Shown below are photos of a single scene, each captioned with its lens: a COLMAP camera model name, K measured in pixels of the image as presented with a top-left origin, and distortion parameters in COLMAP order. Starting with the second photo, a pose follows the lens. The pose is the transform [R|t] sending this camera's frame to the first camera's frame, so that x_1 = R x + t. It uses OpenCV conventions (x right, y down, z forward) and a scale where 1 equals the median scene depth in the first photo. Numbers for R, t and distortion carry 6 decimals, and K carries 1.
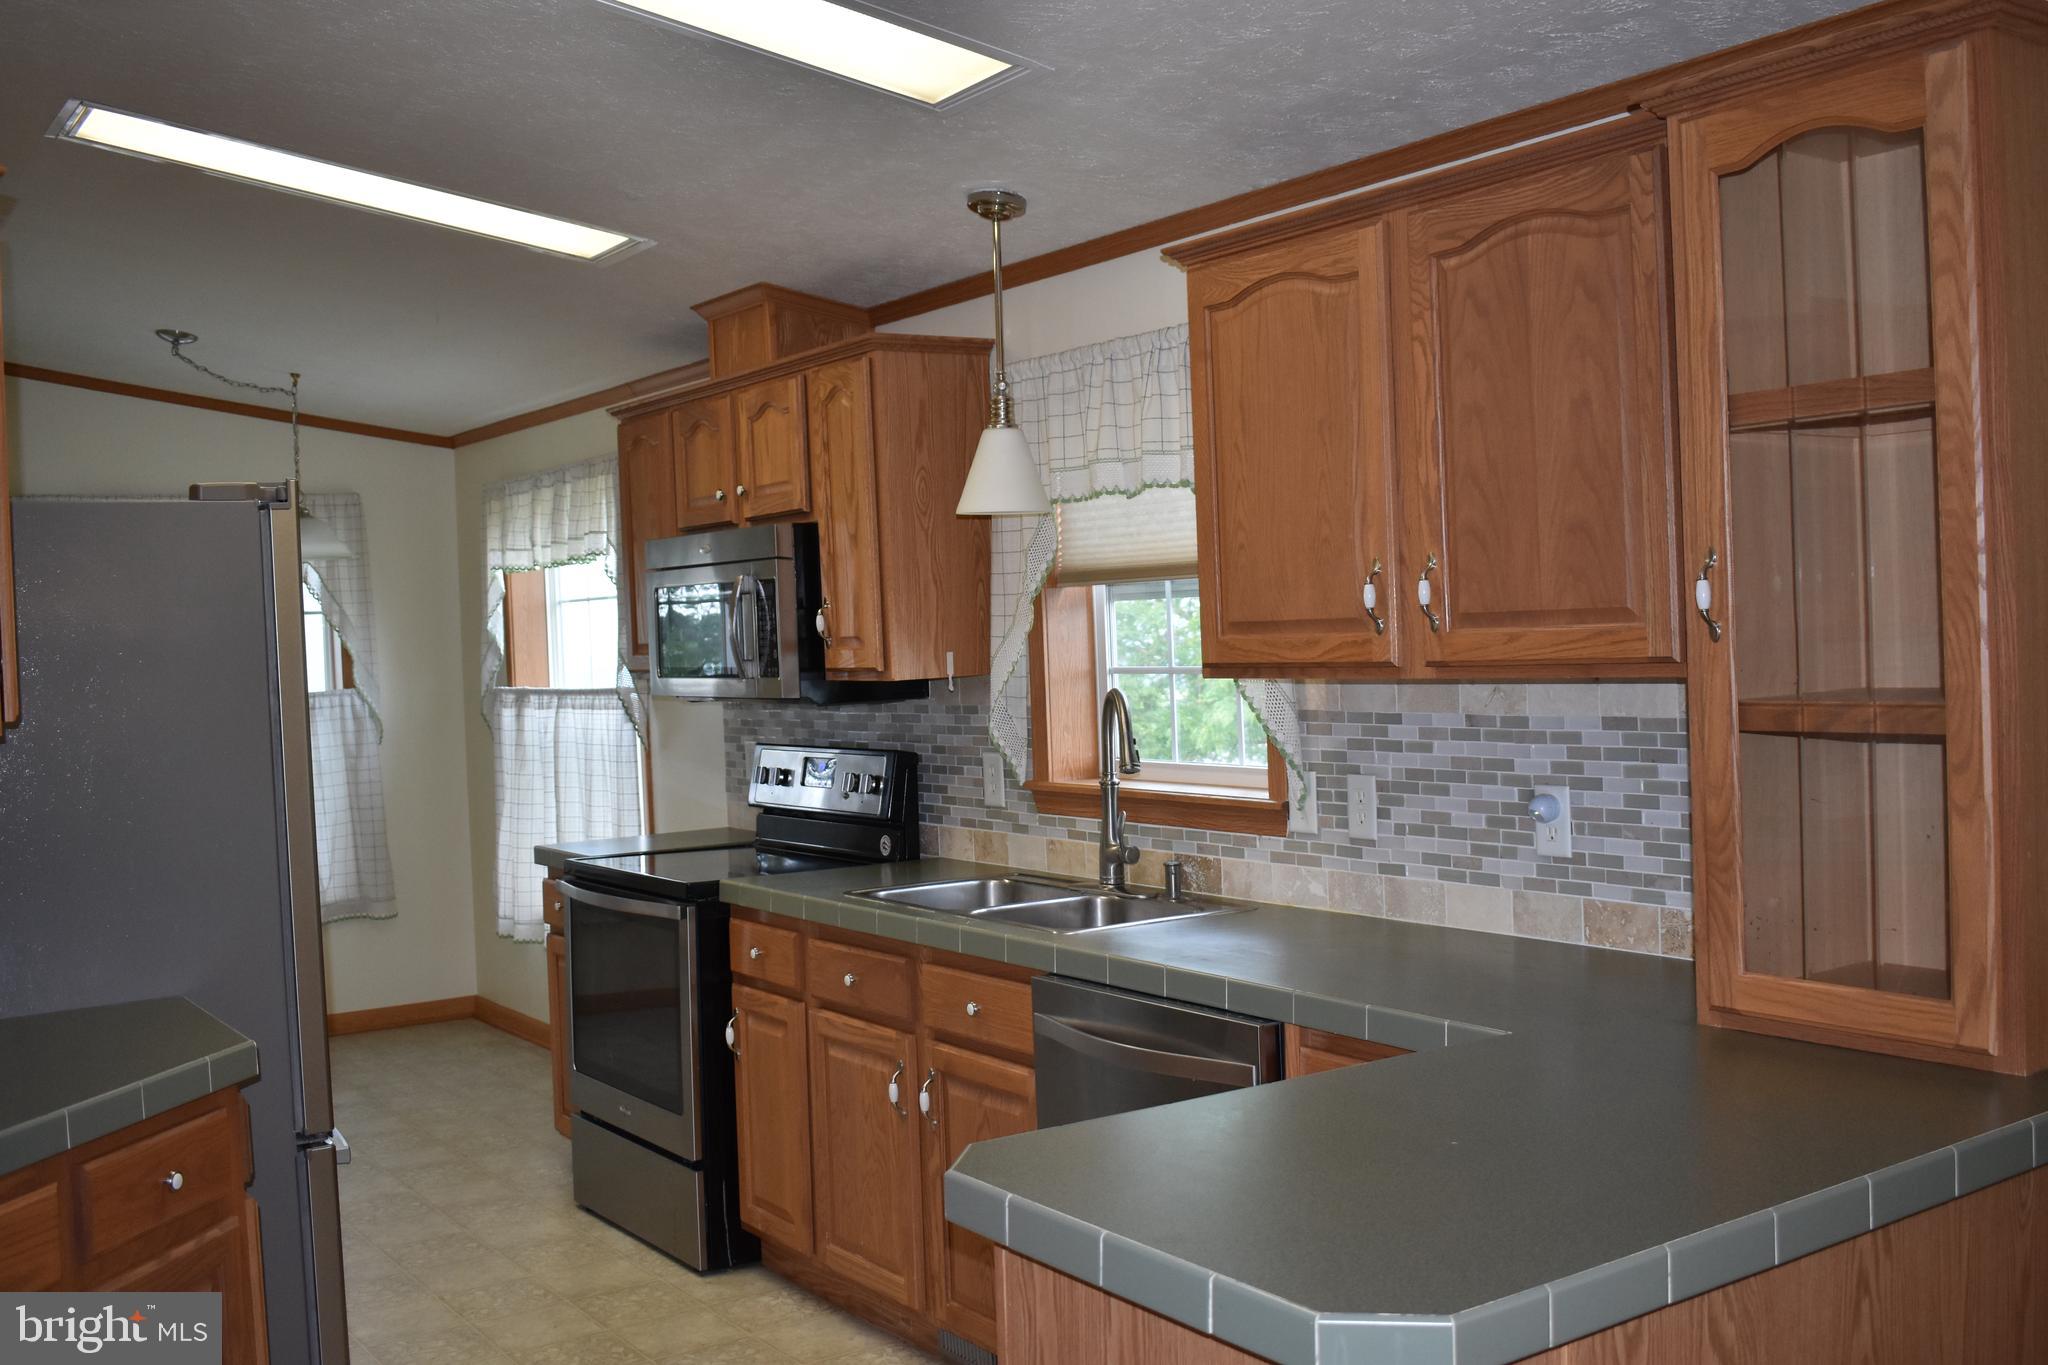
lens RADIAL K [[1955.2, 0, 1024.0], [0, 1955.2, 682.5], [0, 0, 1]] dist [-0.078272, 0.009006]
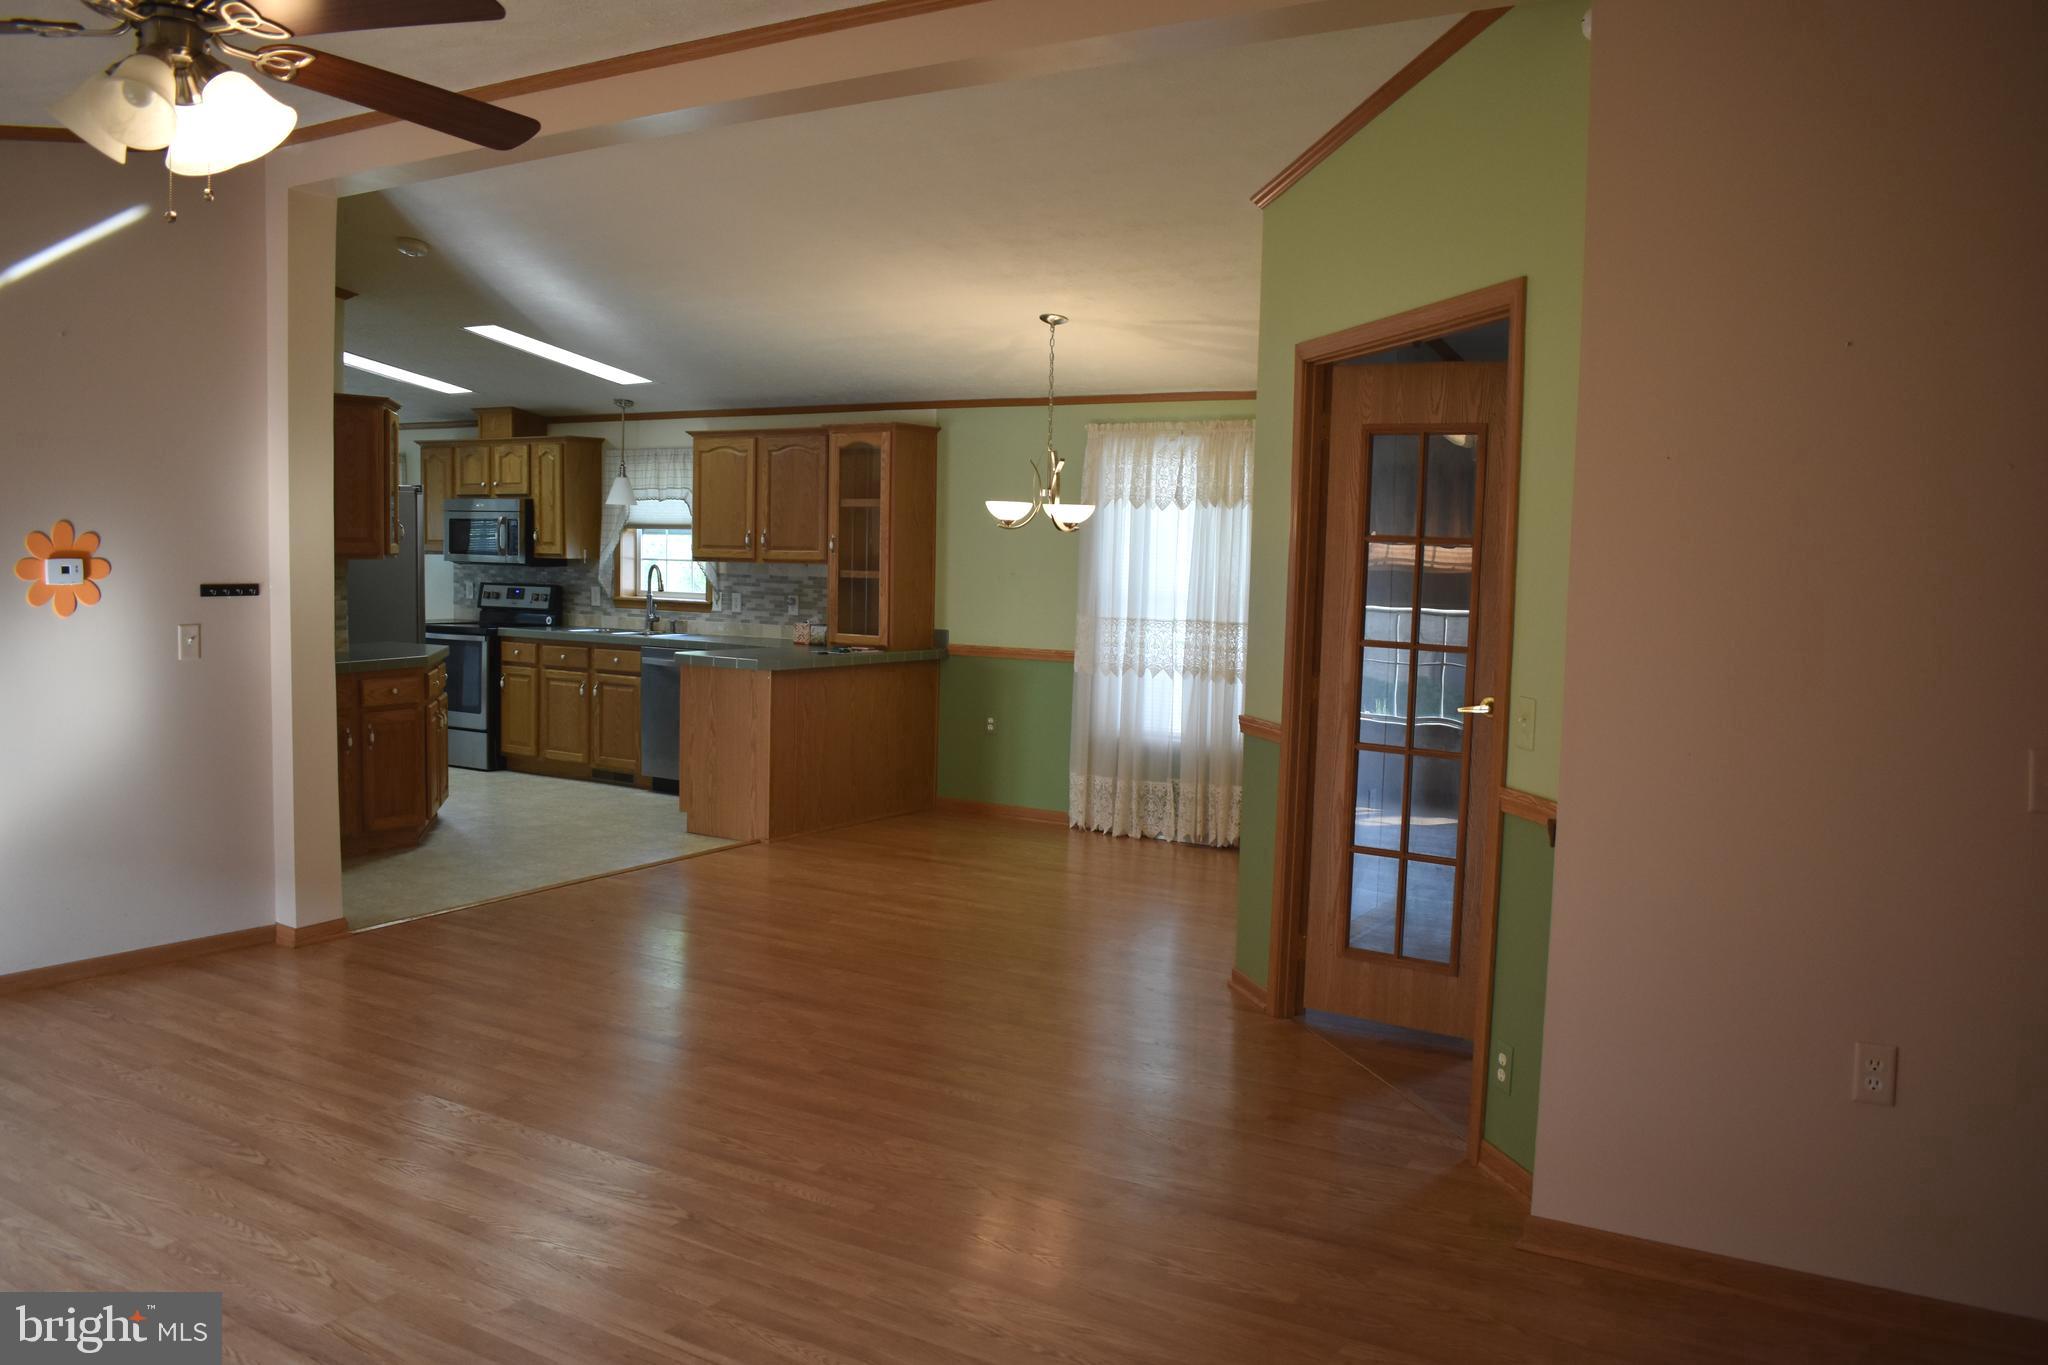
lens RADIAL K [[1602.2, 0, 1024.0], [0, 1602.2, 682.5], [0, 0, 1]] dist [-0.094675, -0.001648]
pose [[0.913531, 0.023388, 0.406096, -0.463606], [-0.044795, 0.998058, 0.043289, 0.057897], [-0.404295, -0.057737, 0.912805, -1.627115]]
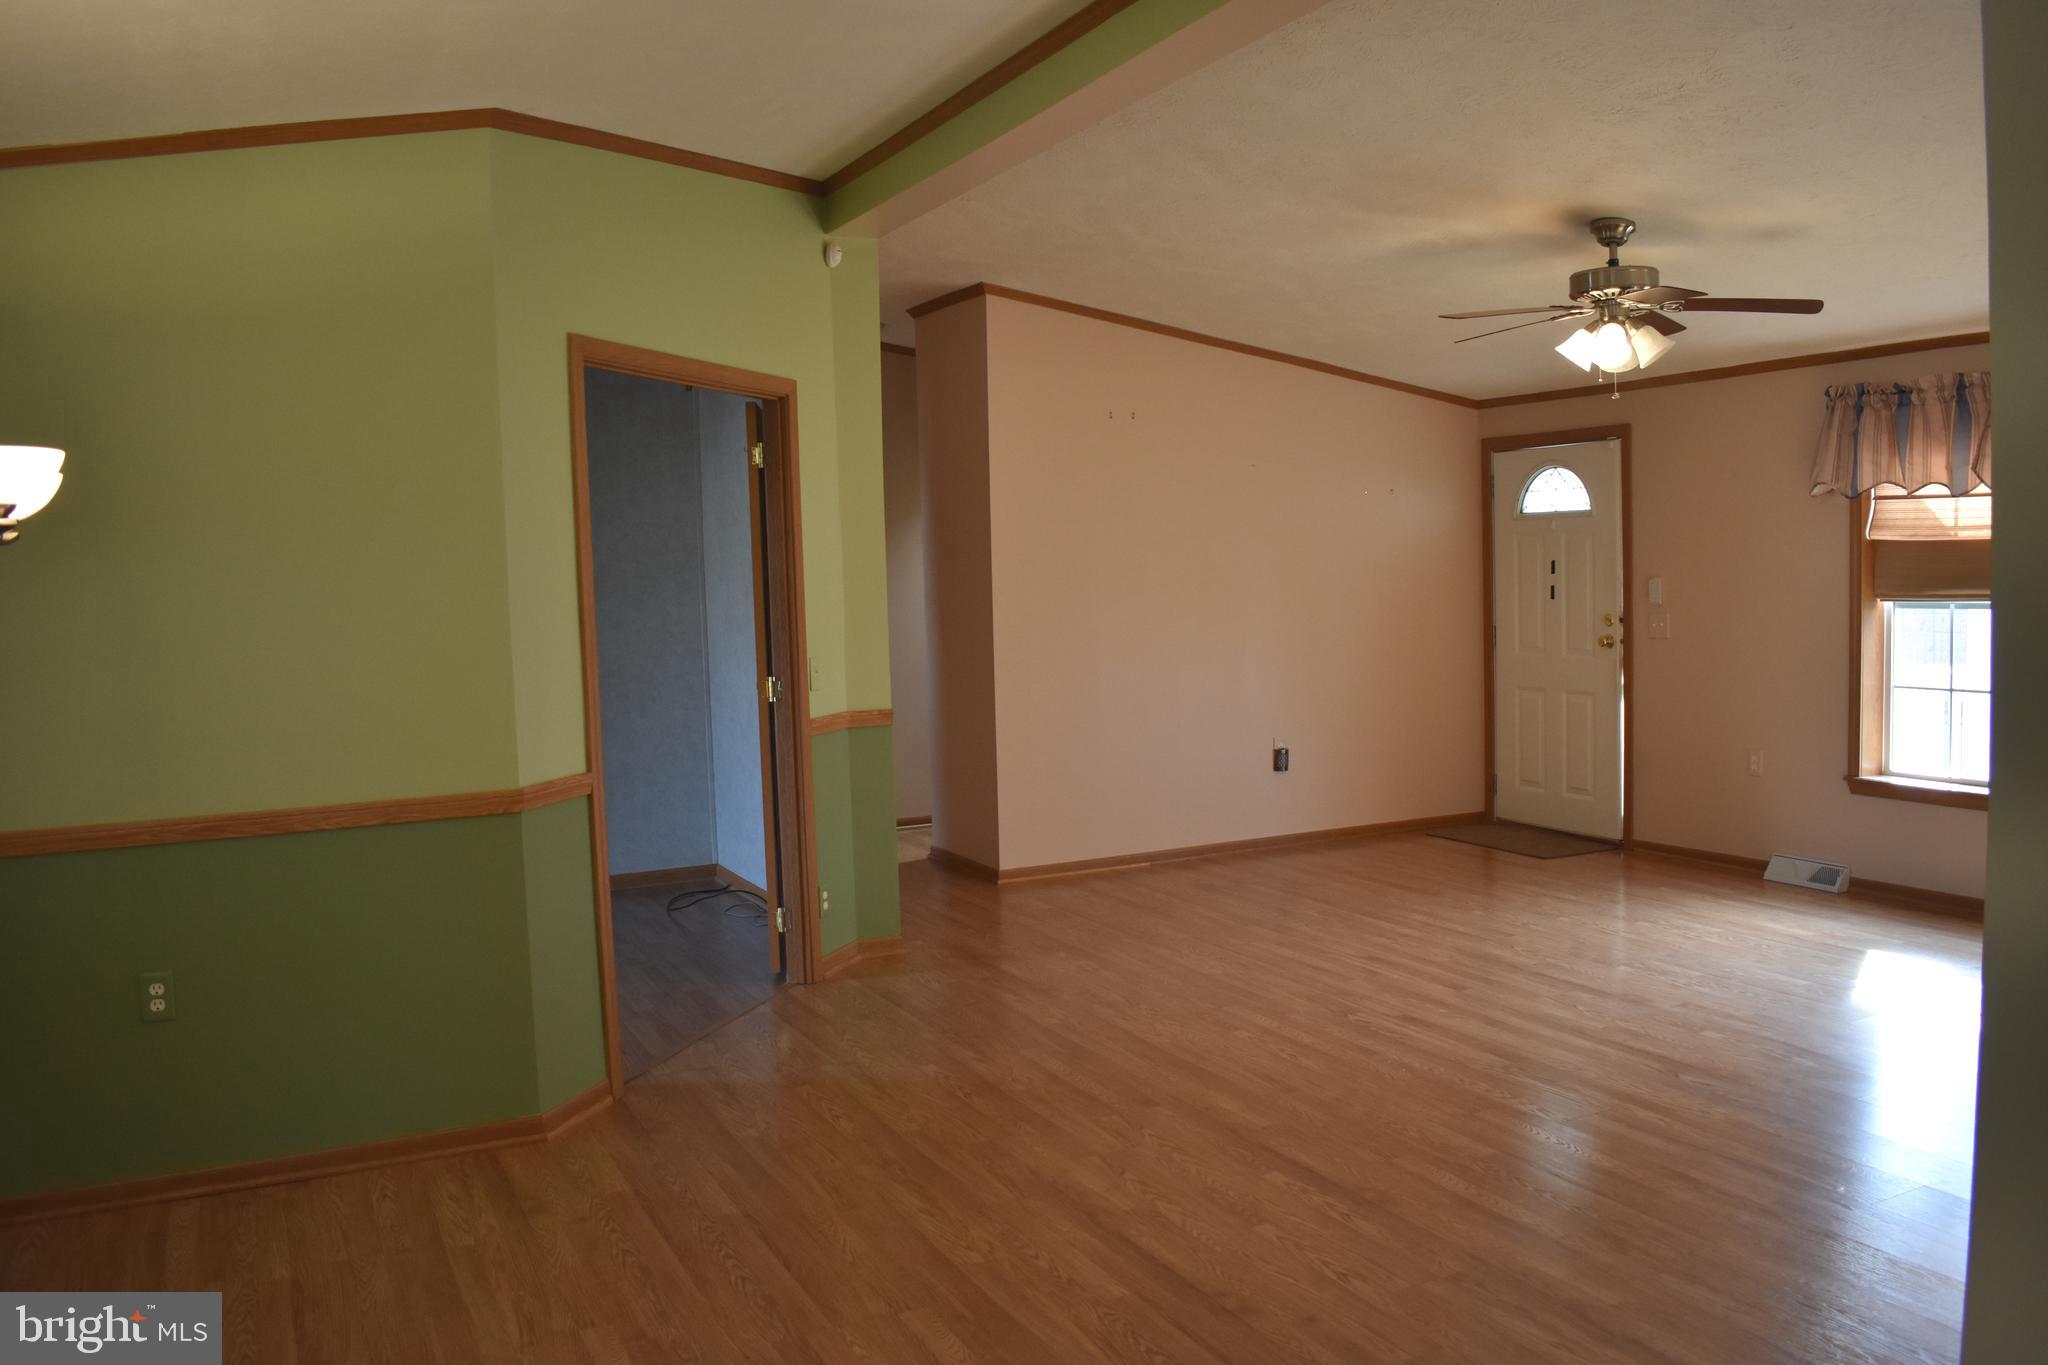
lens RADIAL K [[1602.2, 0, 1024.0], [0, 1602.2, 682.5], [0, 0, 1]] dist [-0.094675, -0.001648]
pose [[-0.987975, 0.054990, 0.144502, -0.196454], [0.069238, 0.993019, 0.095494, -0.013594], [-0.138242, 0.104350, -0.984886, 0.653201]]
